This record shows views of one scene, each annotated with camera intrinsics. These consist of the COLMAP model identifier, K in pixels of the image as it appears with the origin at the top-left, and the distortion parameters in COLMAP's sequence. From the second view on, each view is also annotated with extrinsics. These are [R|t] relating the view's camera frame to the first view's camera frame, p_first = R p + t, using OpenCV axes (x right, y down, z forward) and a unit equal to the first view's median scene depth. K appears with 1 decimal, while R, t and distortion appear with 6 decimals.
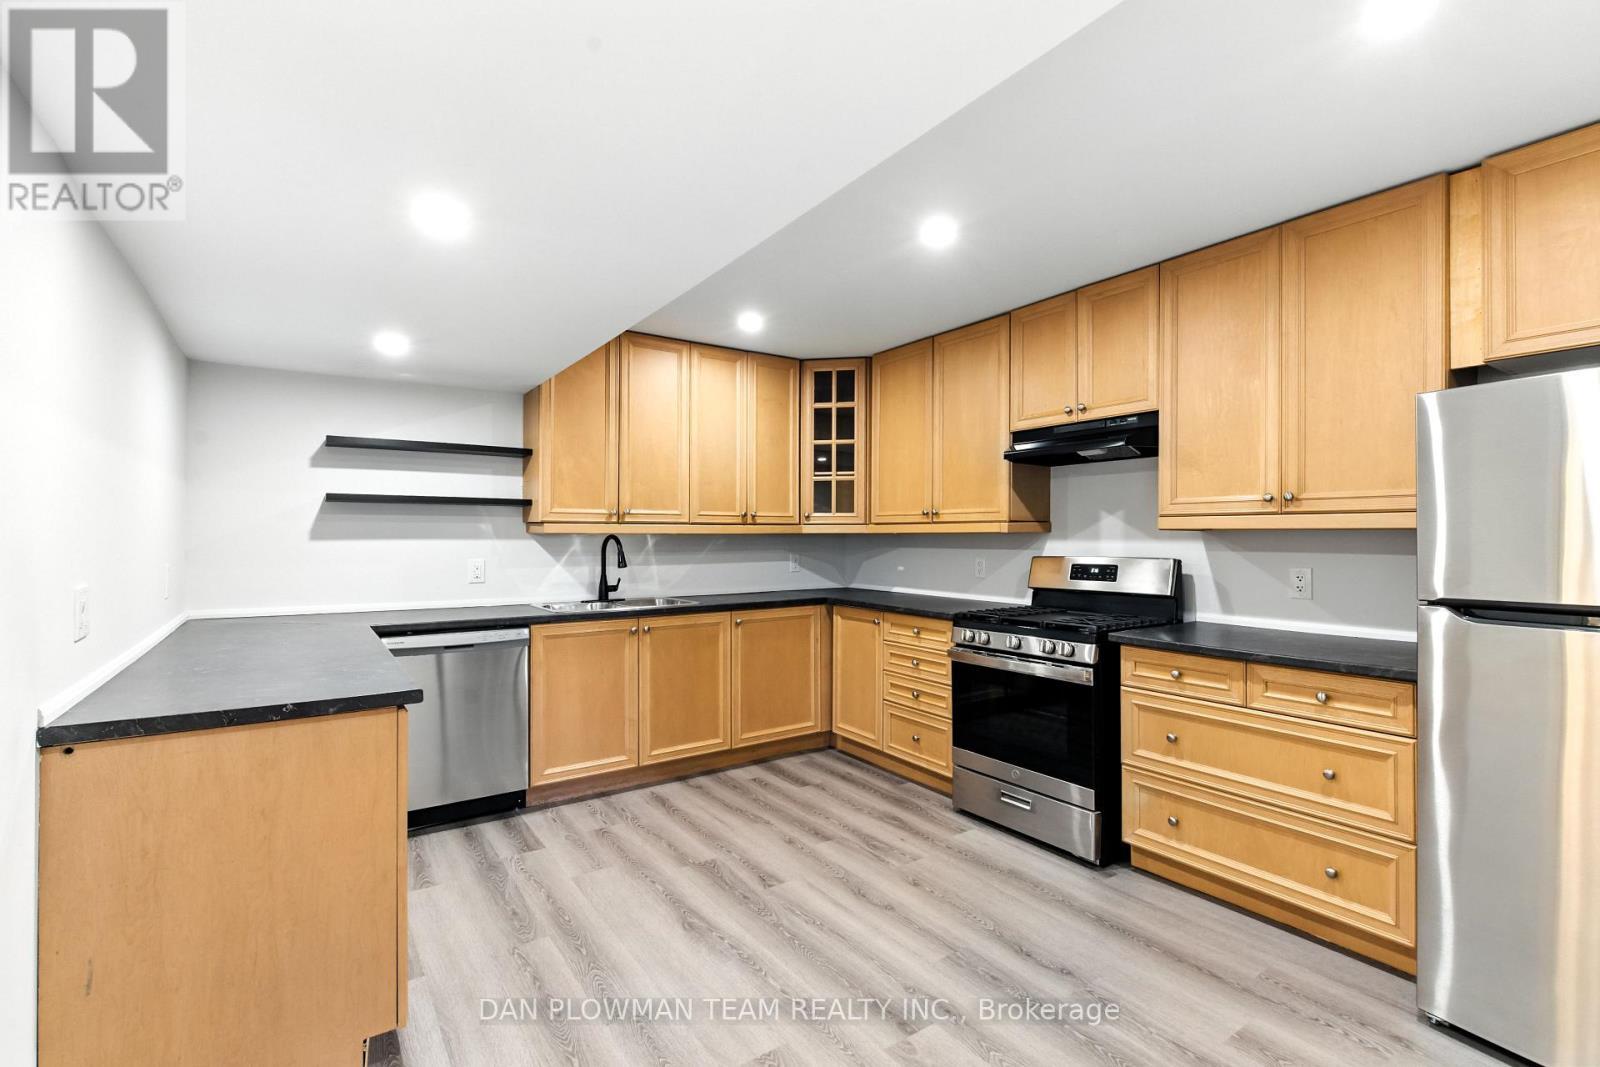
lens RADIAL K [[714.8, 0, 804.8], [0, 714.8, 537.6], [0, 0, 1]] dist [0.000986, 0.000352]
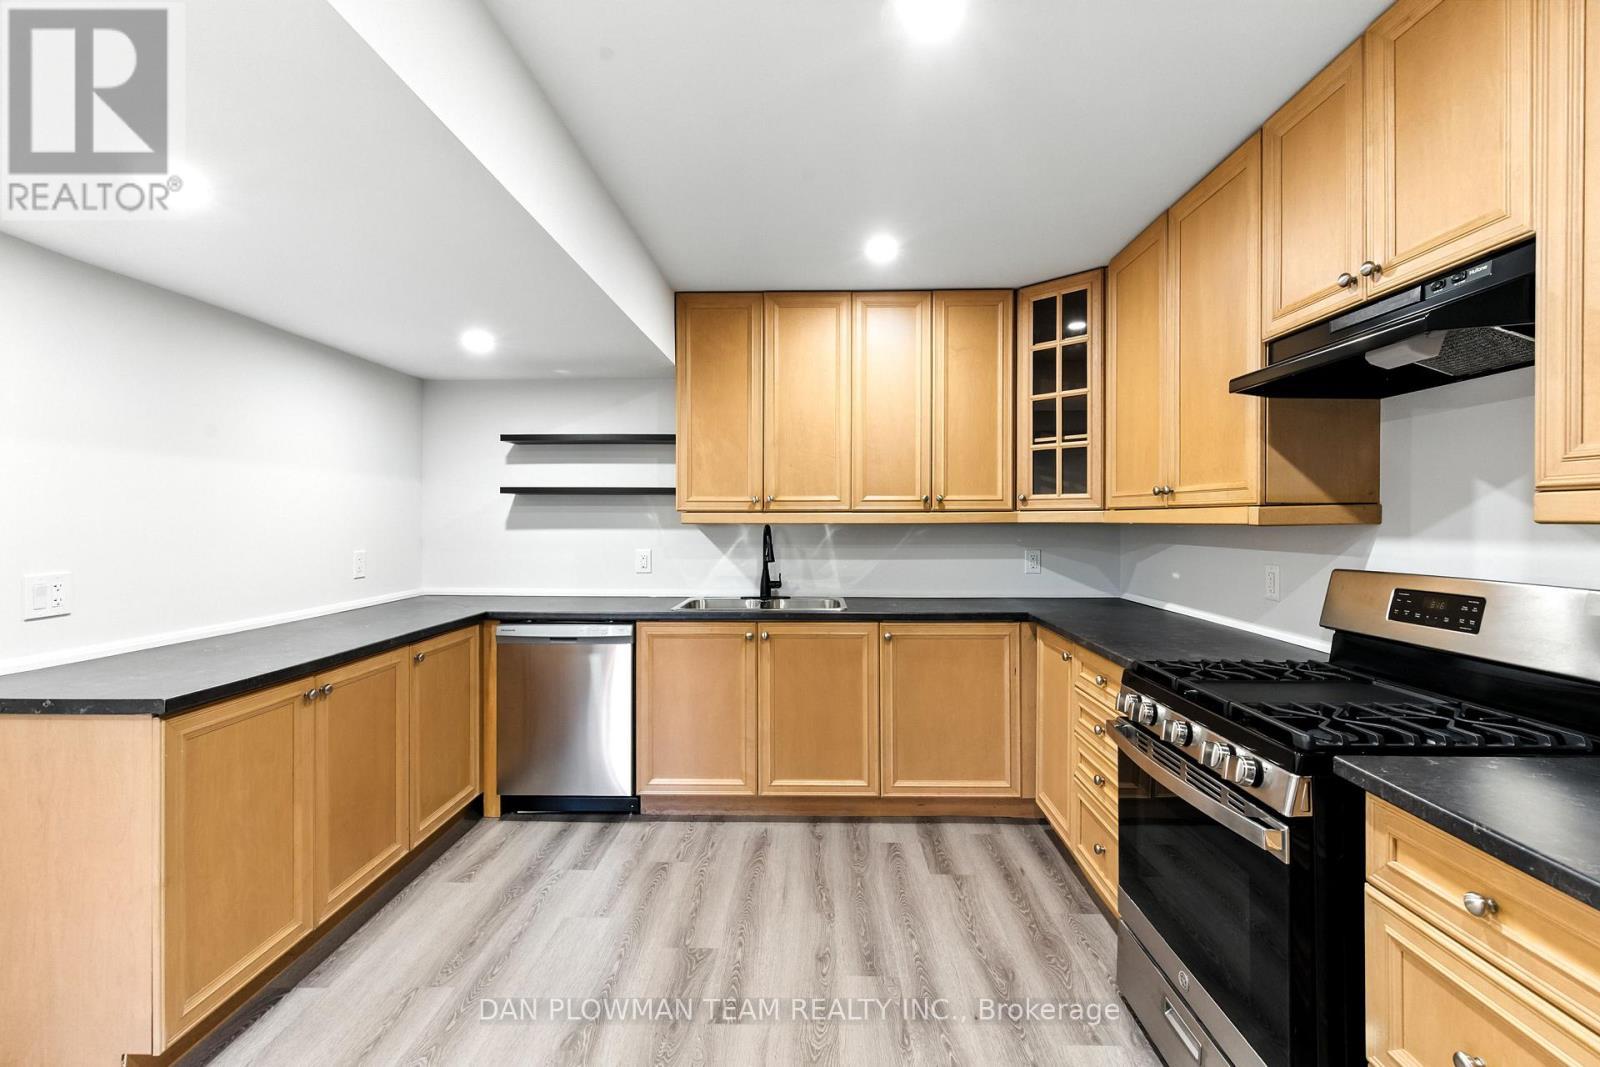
lens RADIAL K [[714.8, 0, 803.2], [0, 714.8, 520.7], [0, 0, 1]] dist [0.000986, 0.000352]
pose [[0.812926, 0.000390, -0.582367, 0.310302], [-0.000807, 1.000000, -0.000457, -0.009276], [0.582367, 0.000842, 0.812926, 0.332667]]
